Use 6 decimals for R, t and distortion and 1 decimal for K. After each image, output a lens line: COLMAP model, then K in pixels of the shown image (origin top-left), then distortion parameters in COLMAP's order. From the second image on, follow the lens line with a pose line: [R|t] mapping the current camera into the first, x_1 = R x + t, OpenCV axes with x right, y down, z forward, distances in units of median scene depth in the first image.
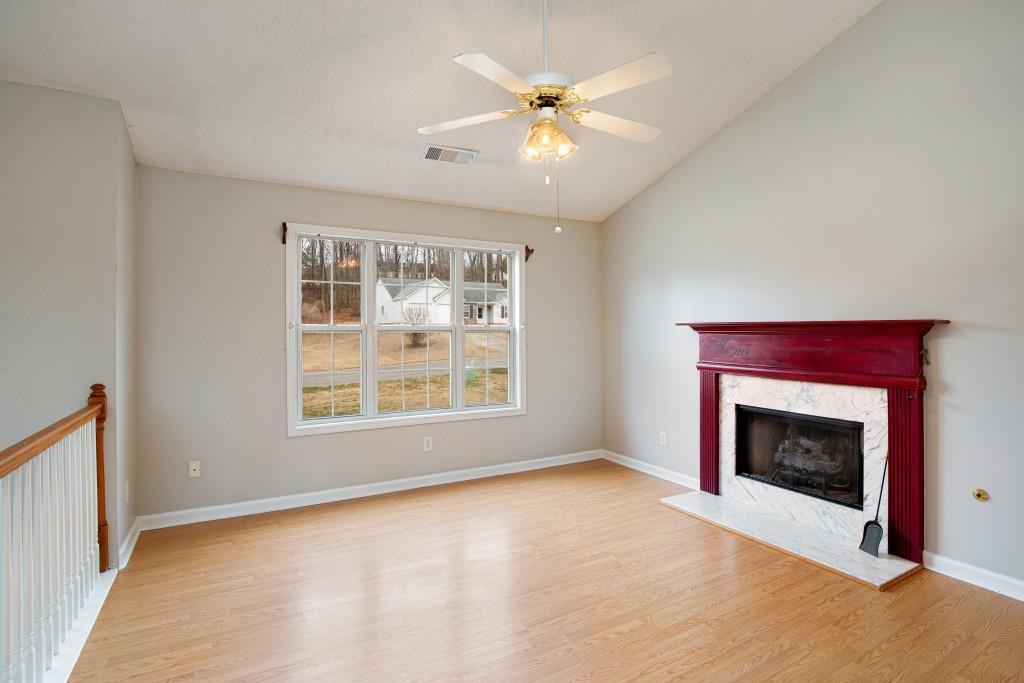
lens RADIAL K [[493.8, 0, 512.5], [0, 493.8, 332.2], [0, 0, 1]] dist [-0.025825, 0.000600]
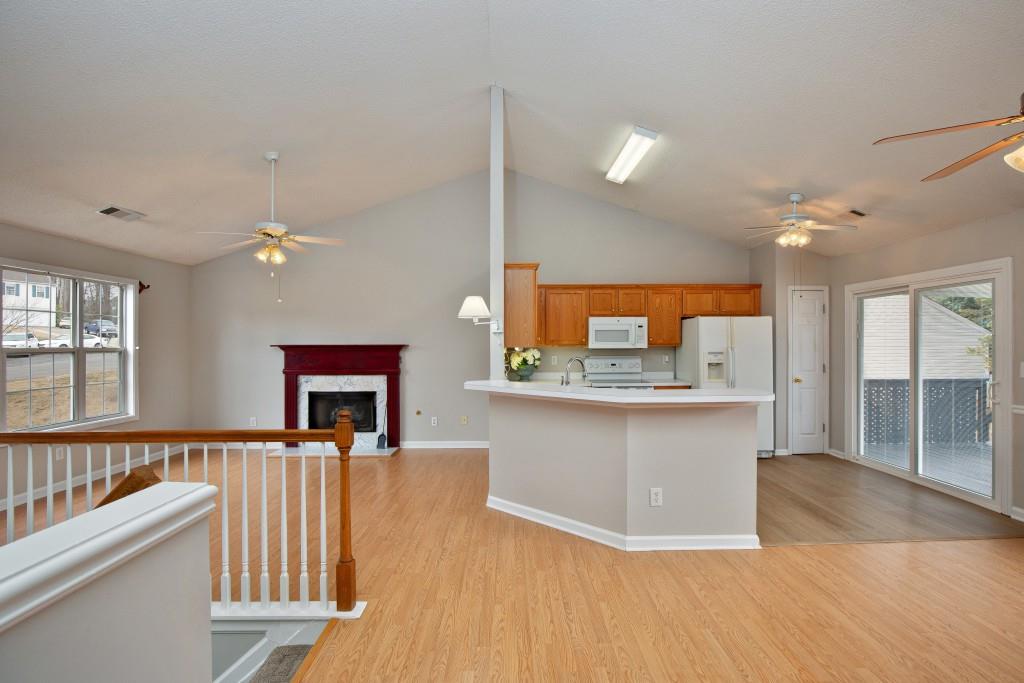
lens RADIAL K [[468.2, 0, 519.7], [0, 468.2, 344.3], [0, 0, 1]] dist [-0.027203, 0.004710]
pose [[0.465863, -0.000100, 0.884857, -0.818189], [0.007334, 0.999966, -0.003748, -0.012154], [-0.884826, 0.008236, 0.465848, -0.539053]]
